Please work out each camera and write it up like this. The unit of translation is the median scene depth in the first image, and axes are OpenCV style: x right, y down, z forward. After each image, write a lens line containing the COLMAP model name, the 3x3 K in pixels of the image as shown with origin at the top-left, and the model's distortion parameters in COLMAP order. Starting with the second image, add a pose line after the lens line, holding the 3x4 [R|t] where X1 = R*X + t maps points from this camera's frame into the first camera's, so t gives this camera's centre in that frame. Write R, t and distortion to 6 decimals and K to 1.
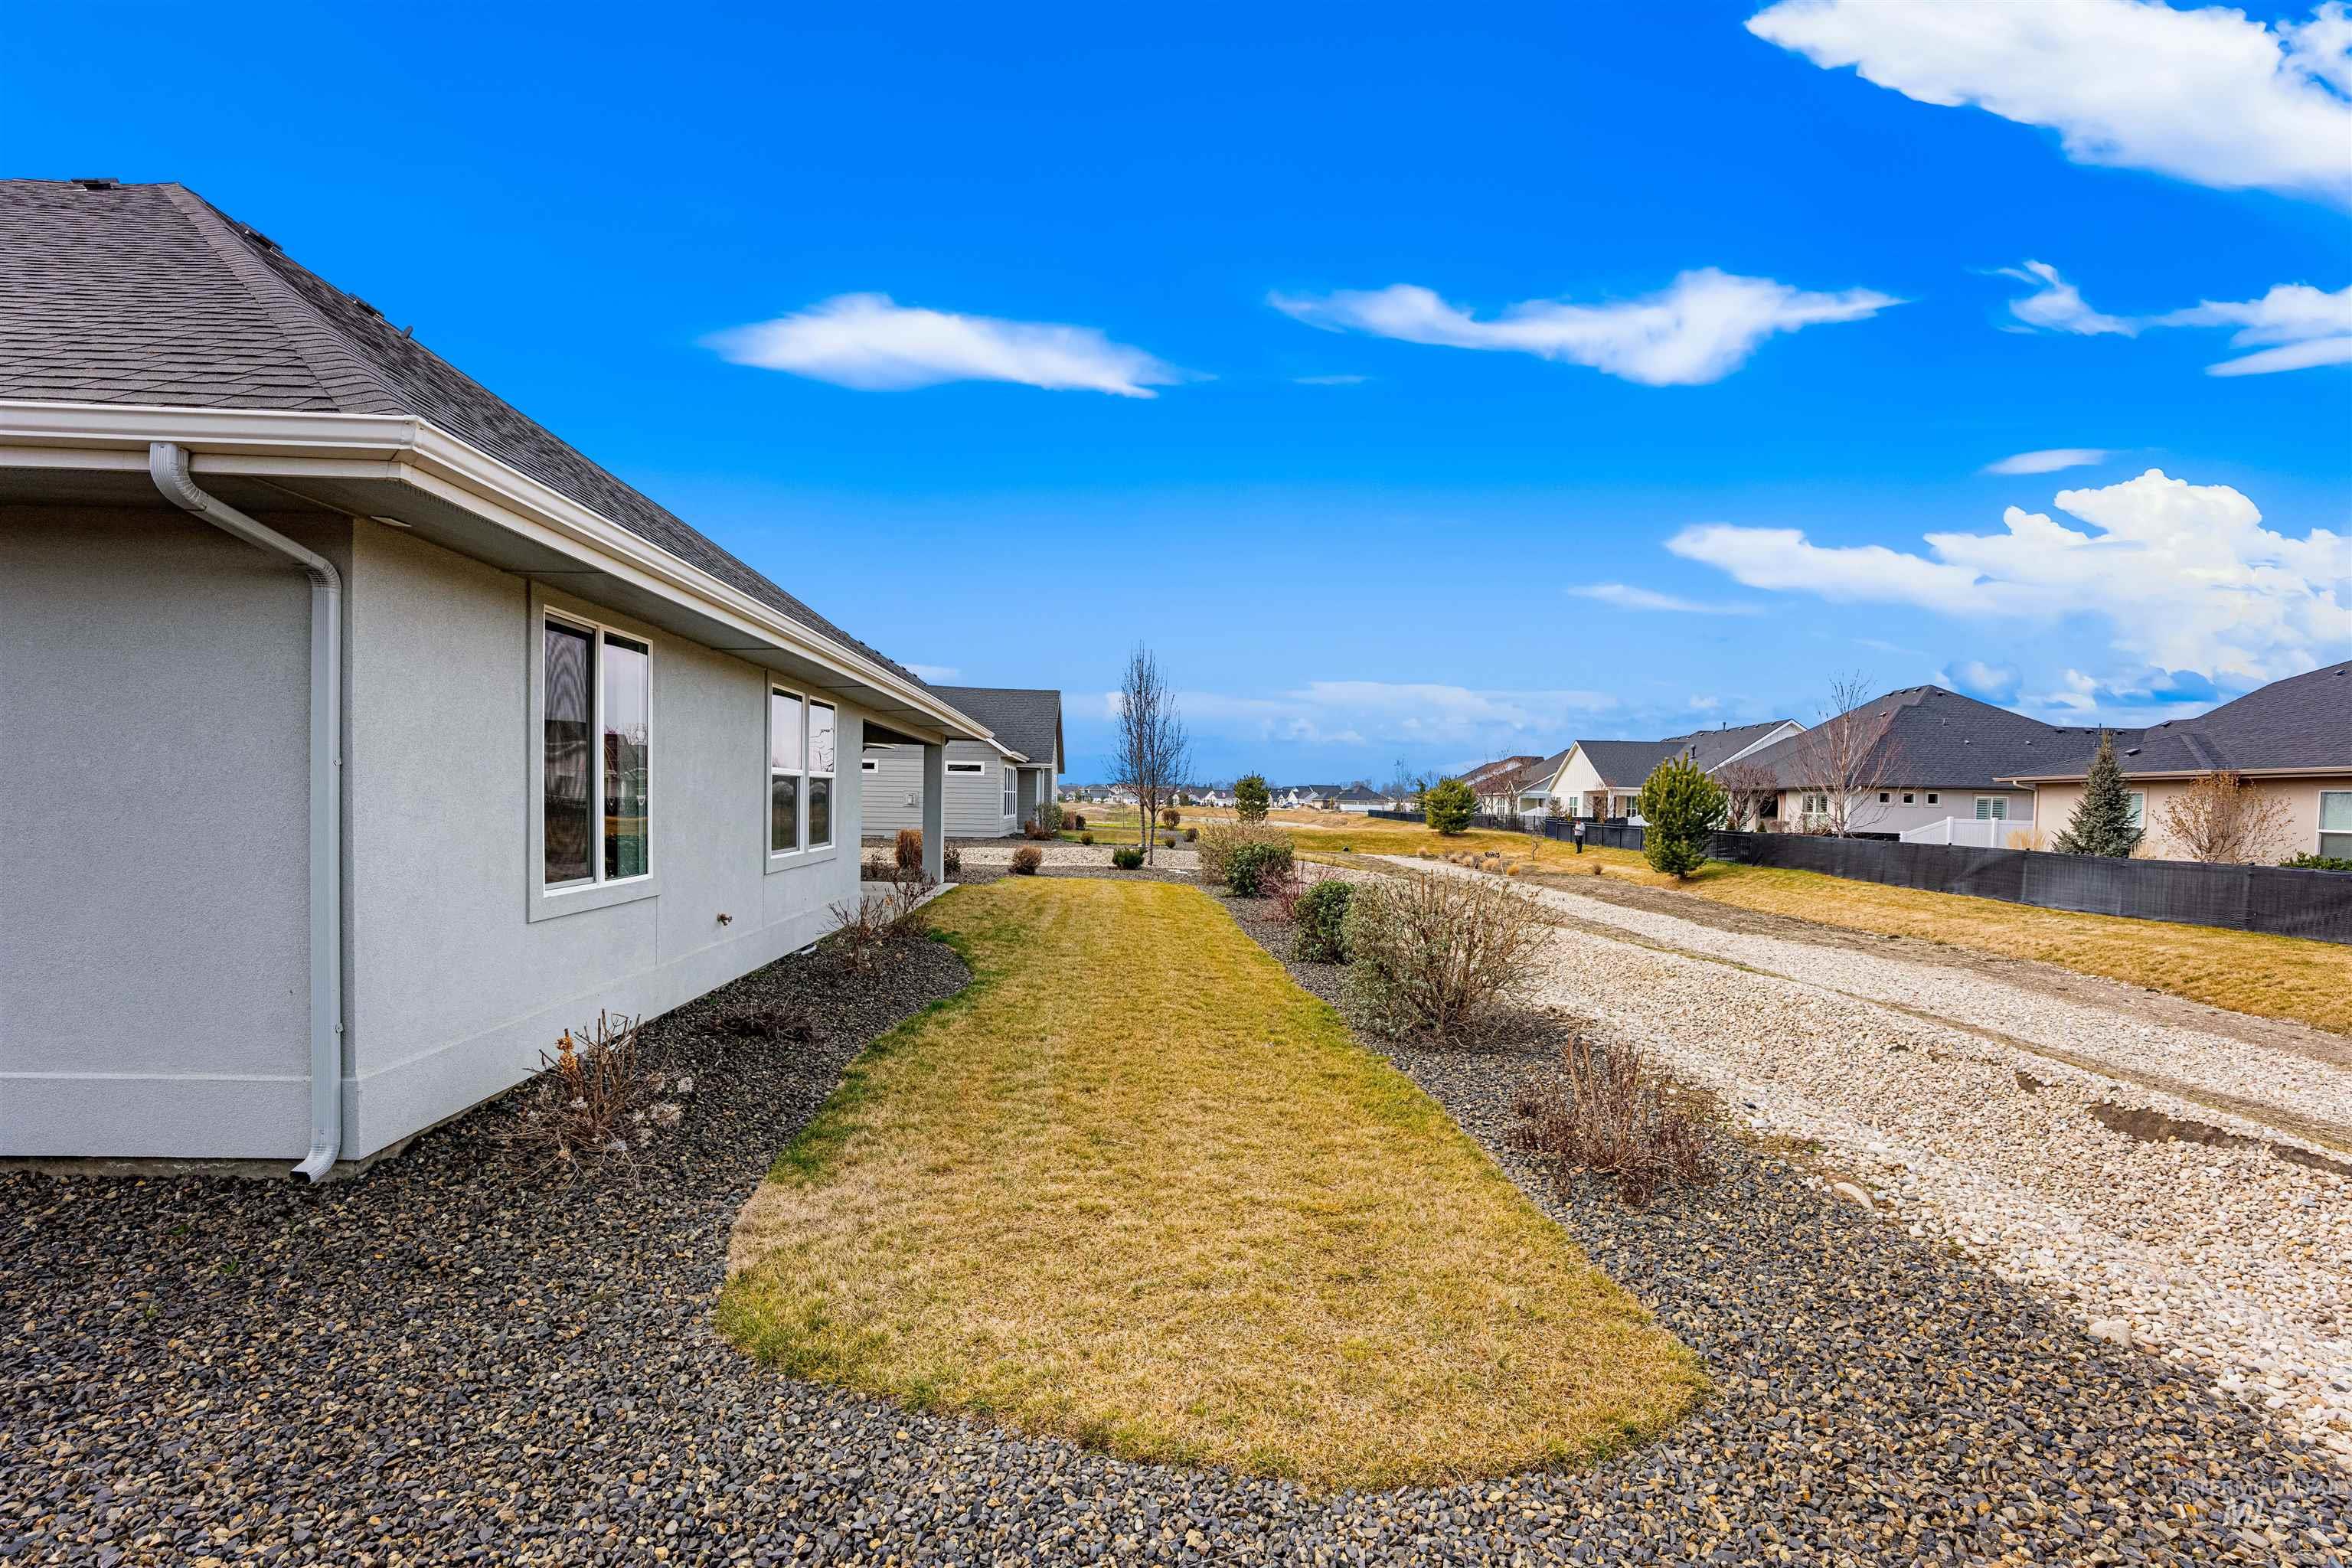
lens RADIAL K [[962.2, 0, 1176.7], [0, 962.2, 800.6], [0, 0, 1]] dist [-0.028033, 0.000108]
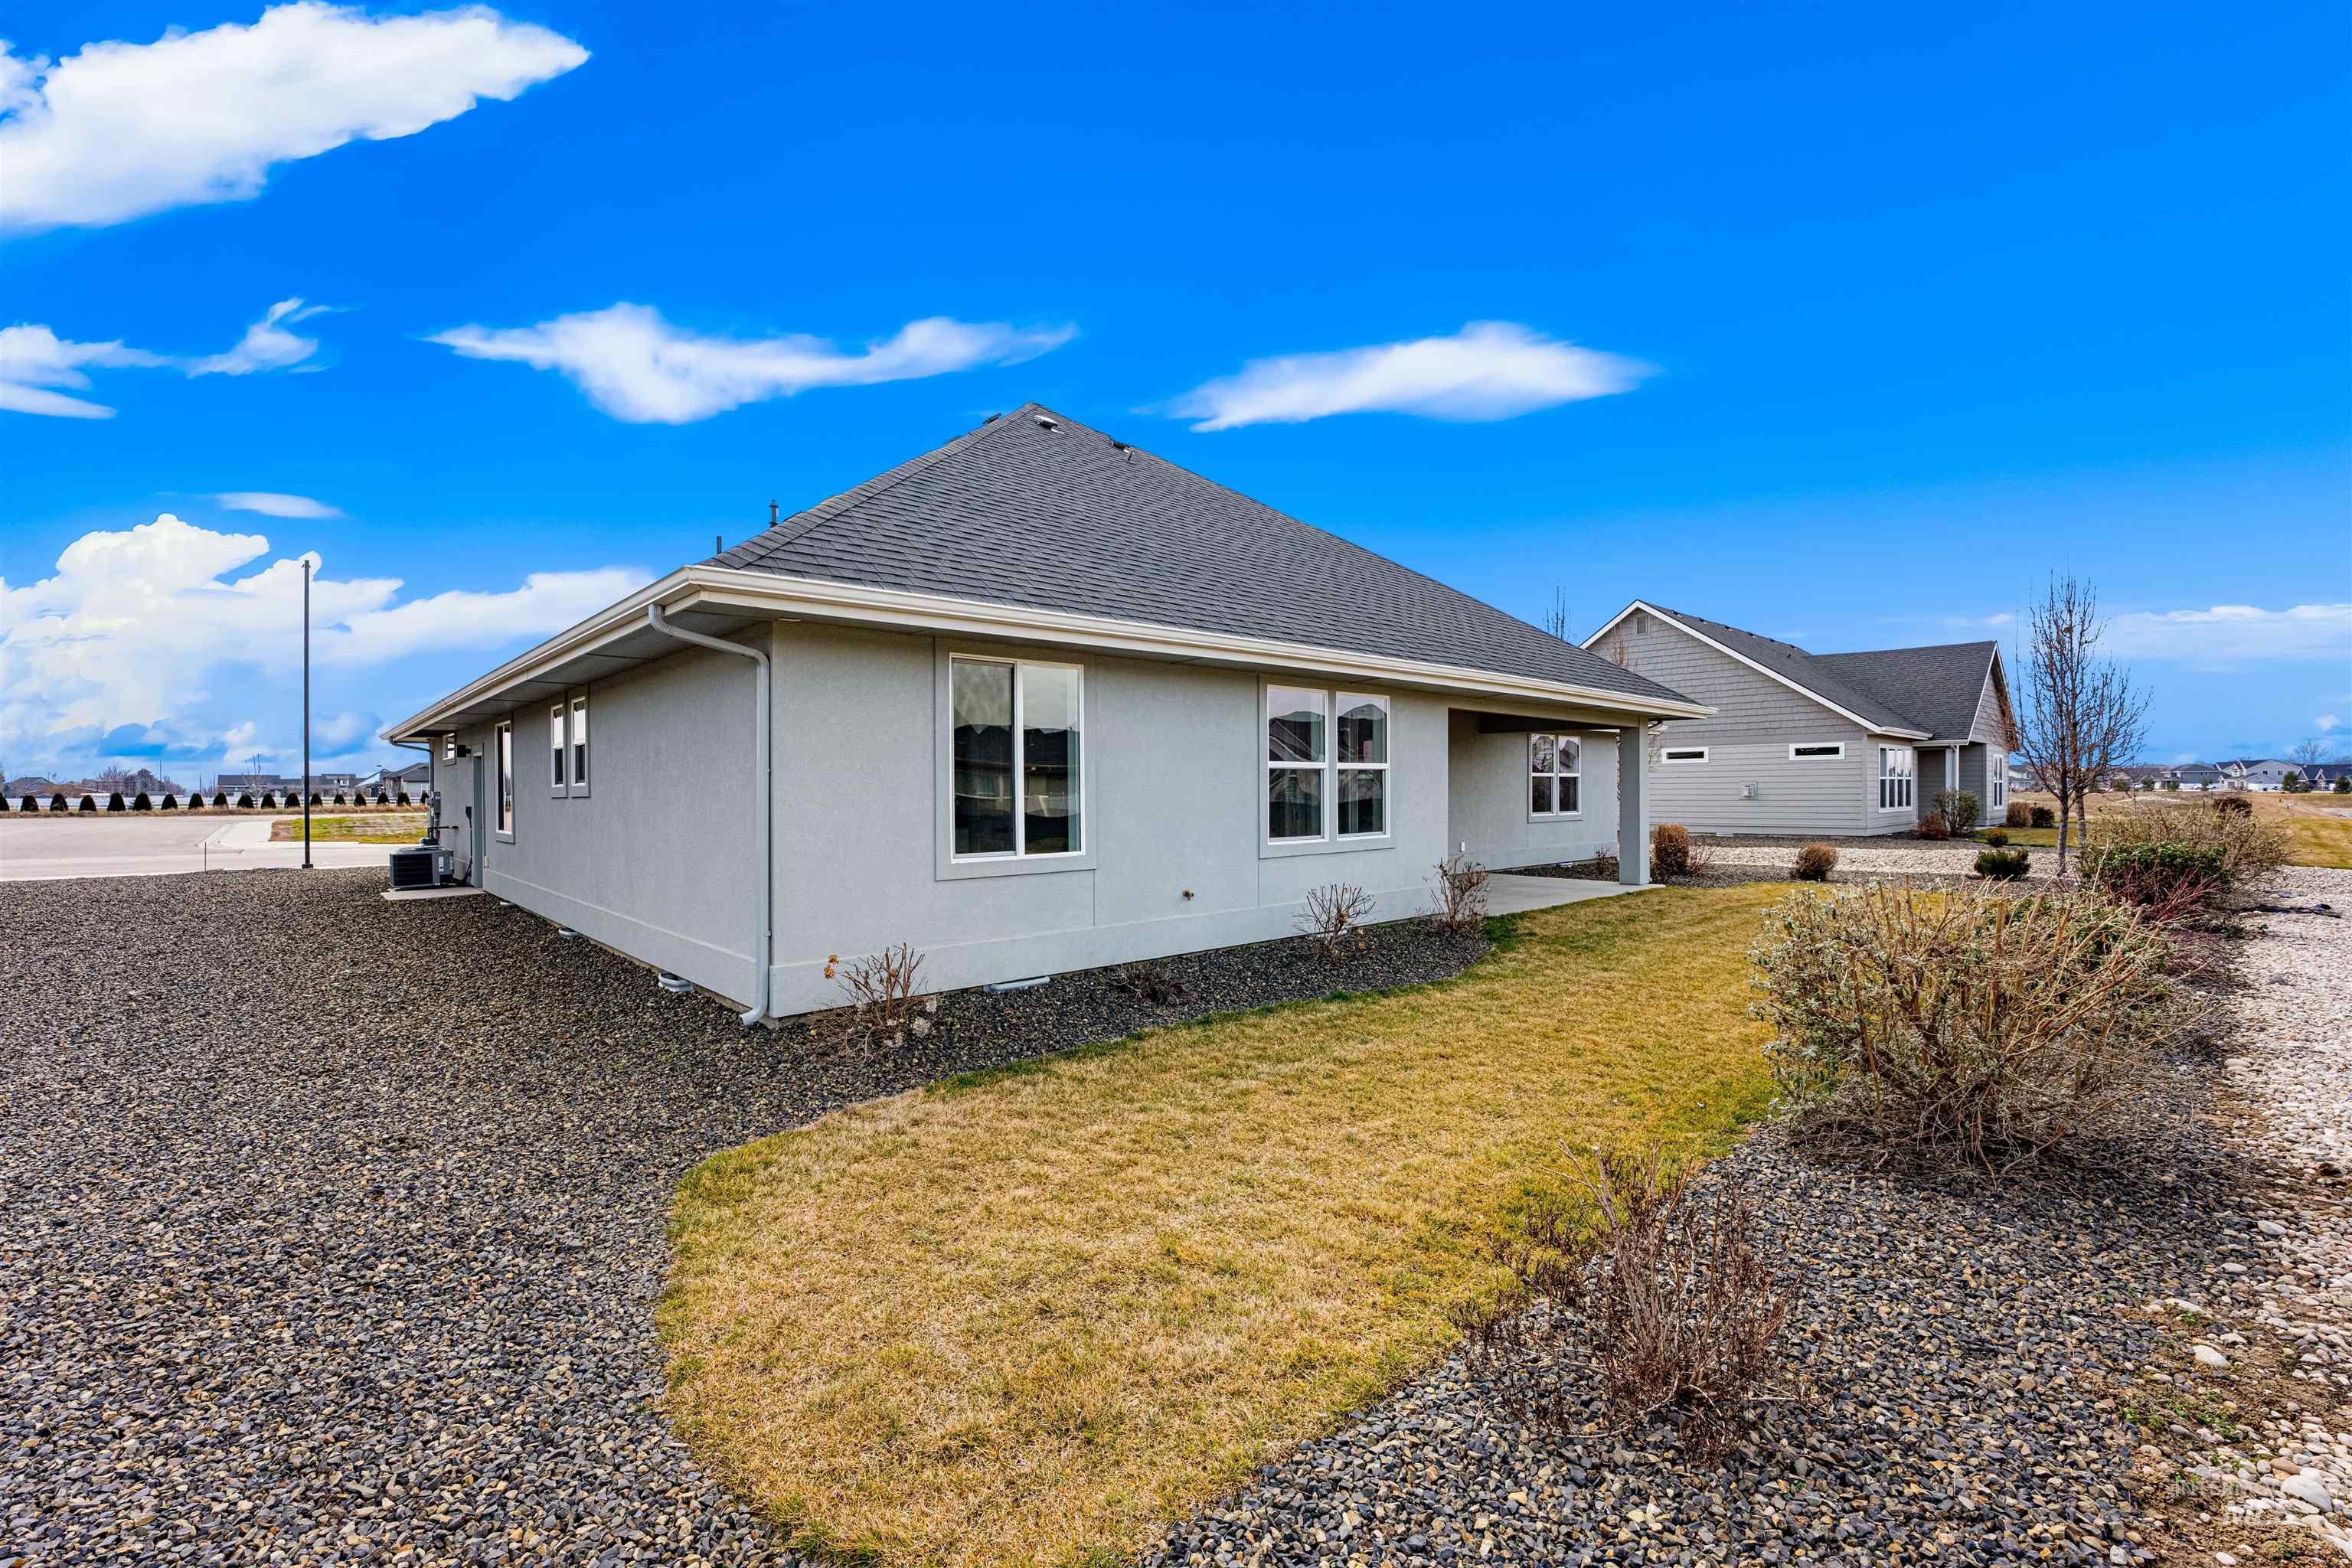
lens RADIAL K [[980.7, 0, 1176.0], [0, 980.7, 784.0], [0, 0, 1]] dist [-0.026639, -0.000090]
pose [[0.636758, -0.028187, -0.770549, 0.635869], [0.018037, 0.999603, -0.021660, 0.021697], [0.770853, -0.000106, 0.637013, 0.339709]]
